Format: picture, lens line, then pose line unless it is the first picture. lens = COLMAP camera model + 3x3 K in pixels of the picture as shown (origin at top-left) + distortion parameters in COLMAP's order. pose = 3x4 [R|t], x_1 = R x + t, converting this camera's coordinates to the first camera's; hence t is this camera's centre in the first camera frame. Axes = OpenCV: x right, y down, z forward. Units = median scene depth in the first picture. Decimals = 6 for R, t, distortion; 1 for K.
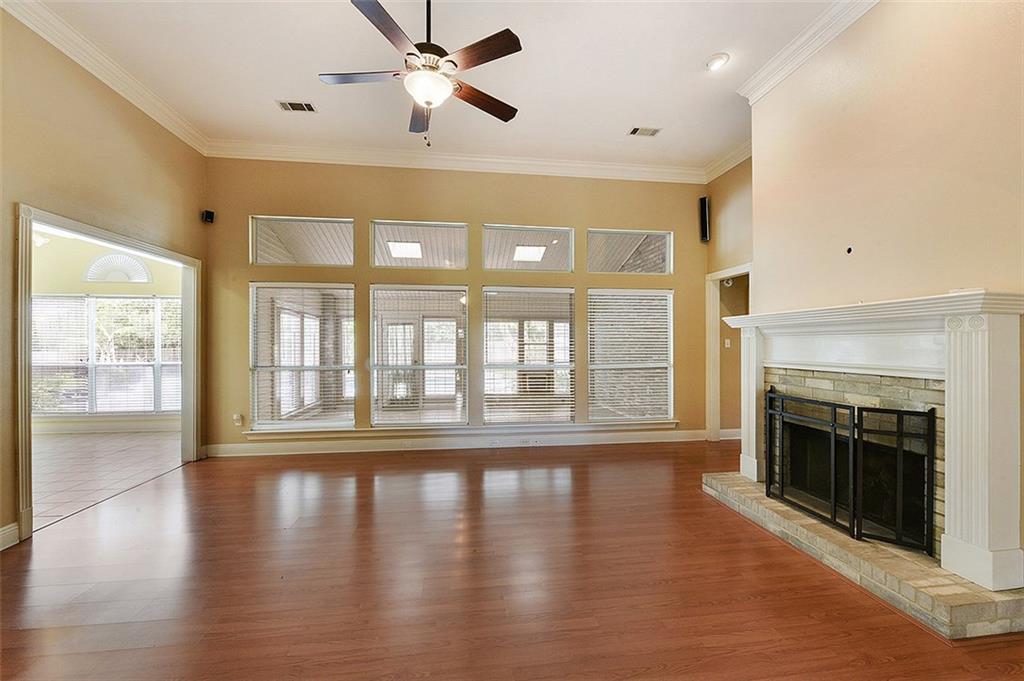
lens RADIAL K [[416.8, 0, 511.2], [0, 416.8, 343.4], [0, 0, 1]] dist [-0.006928, -0.000433]
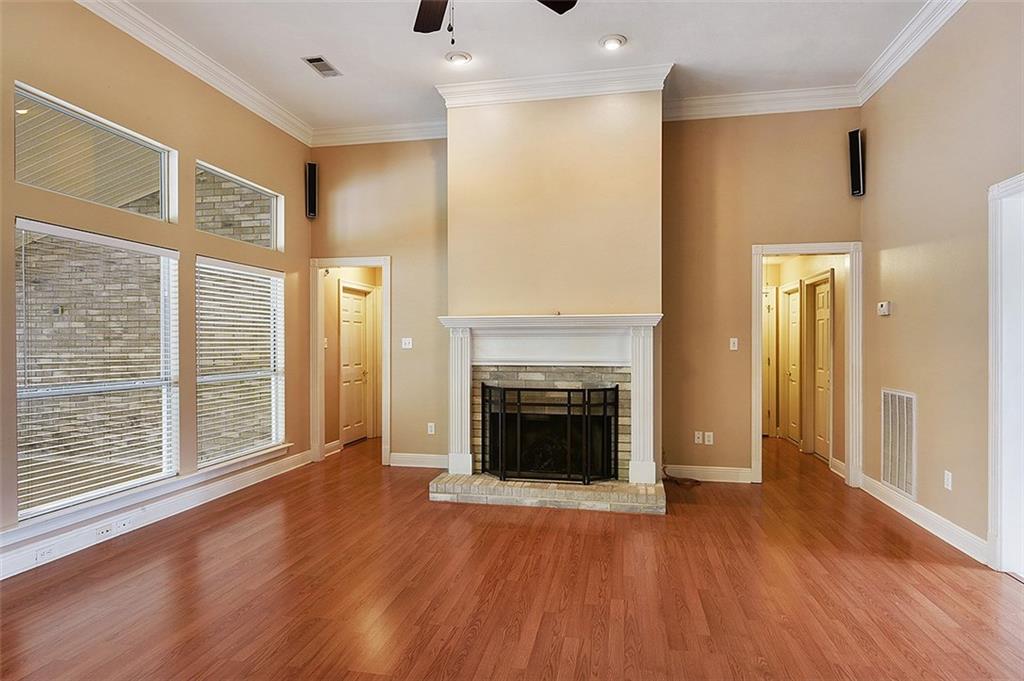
lens RADIAL K [[566.2, 0, 513.5], [0, 566.2, 342.8], [0, 0, 1]] dist [-0.004536, -0.002548]
pose [[0.323543, -0.003441, 0.946207, -0.815170], [0.000990, 0.999994, 0.003298, -0.007271], [-0.946213, -0.000130, 0.323544, 0.486470]]
